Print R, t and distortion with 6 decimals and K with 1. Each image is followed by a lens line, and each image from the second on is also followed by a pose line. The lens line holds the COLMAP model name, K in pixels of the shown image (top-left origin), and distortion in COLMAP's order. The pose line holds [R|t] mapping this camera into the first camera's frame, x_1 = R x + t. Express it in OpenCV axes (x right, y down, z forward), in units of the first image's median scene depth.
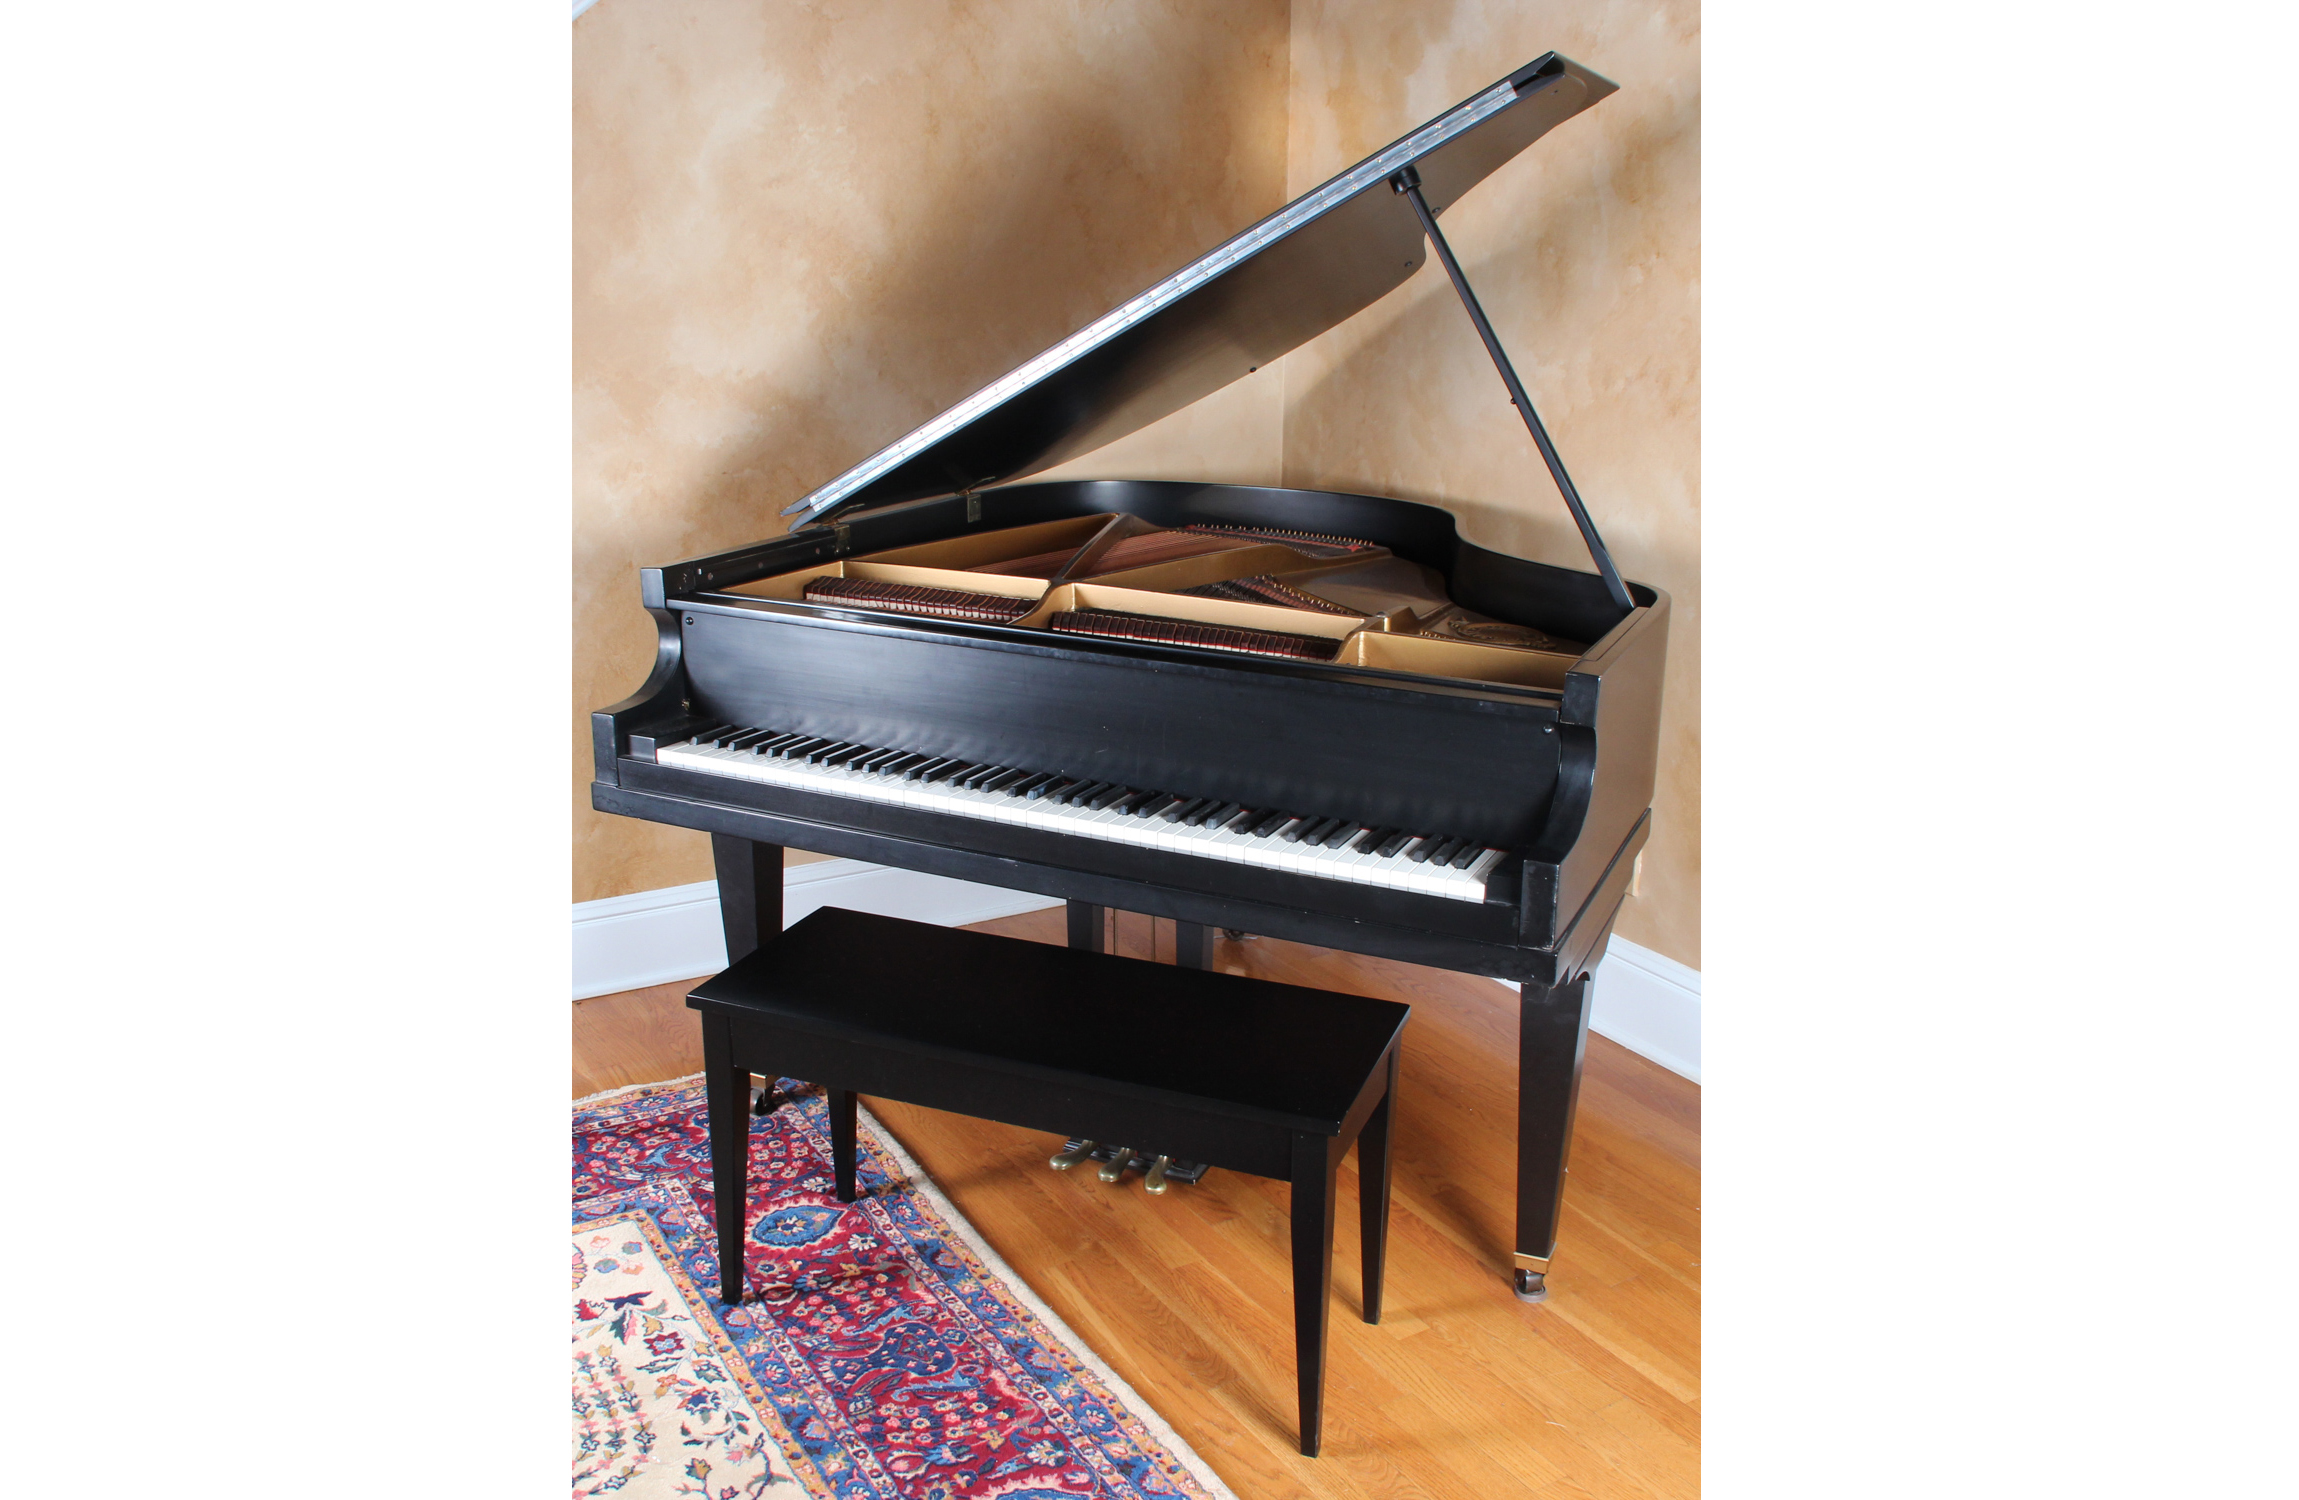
lens RADIAL K [[1809.3, 0, 1222.2], [0, 1809.3, 717.9], [0, 0, 1]] dist [-0.115813, -0.002884]
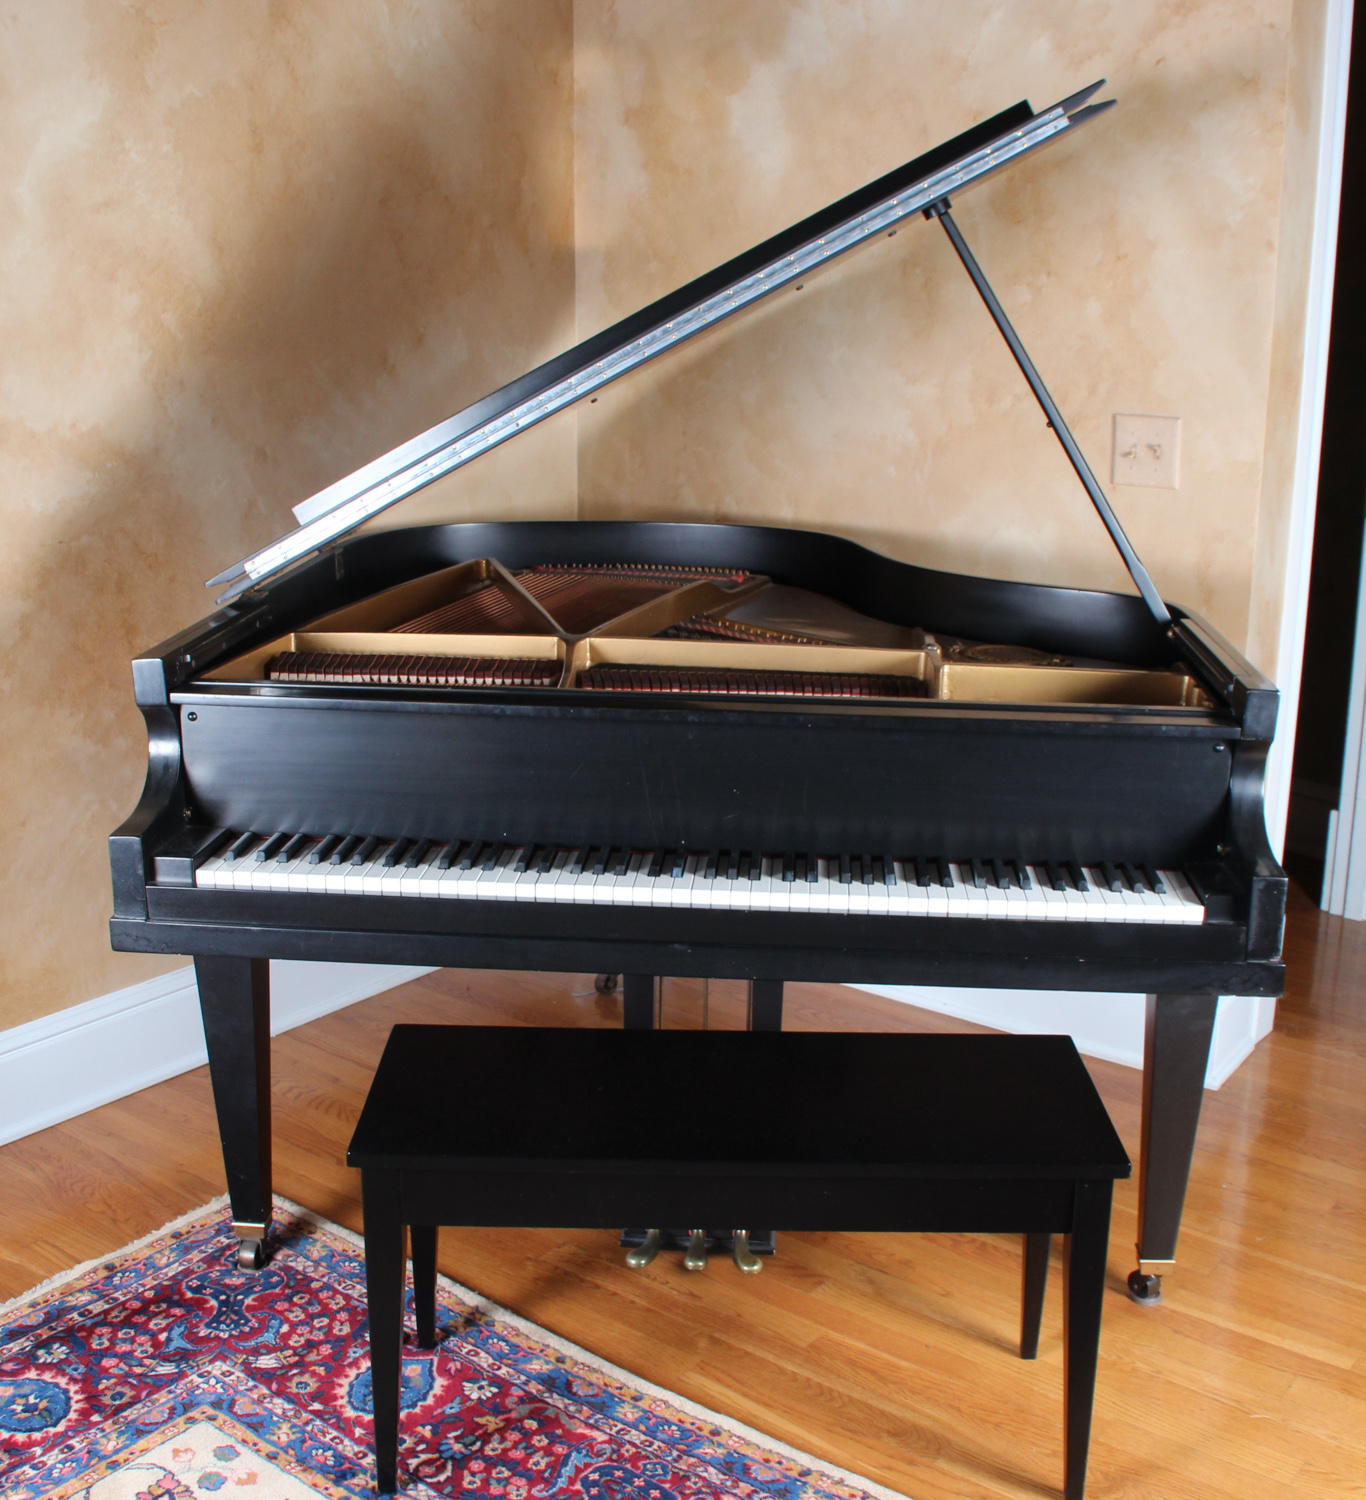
lens RADIAL K [[1785.1, 0, 653.2], [0, 1785.1, 720.5], [0, 0, 1]] dist [-0.116768, 0.000000]
pose [[0.944217, -0.093484, 0.315777, -0.336370], [0.095148, 0.995411, 0.010180, -0.037719], [-0.315280, 0.020434, 0.948779, 0.119371]]
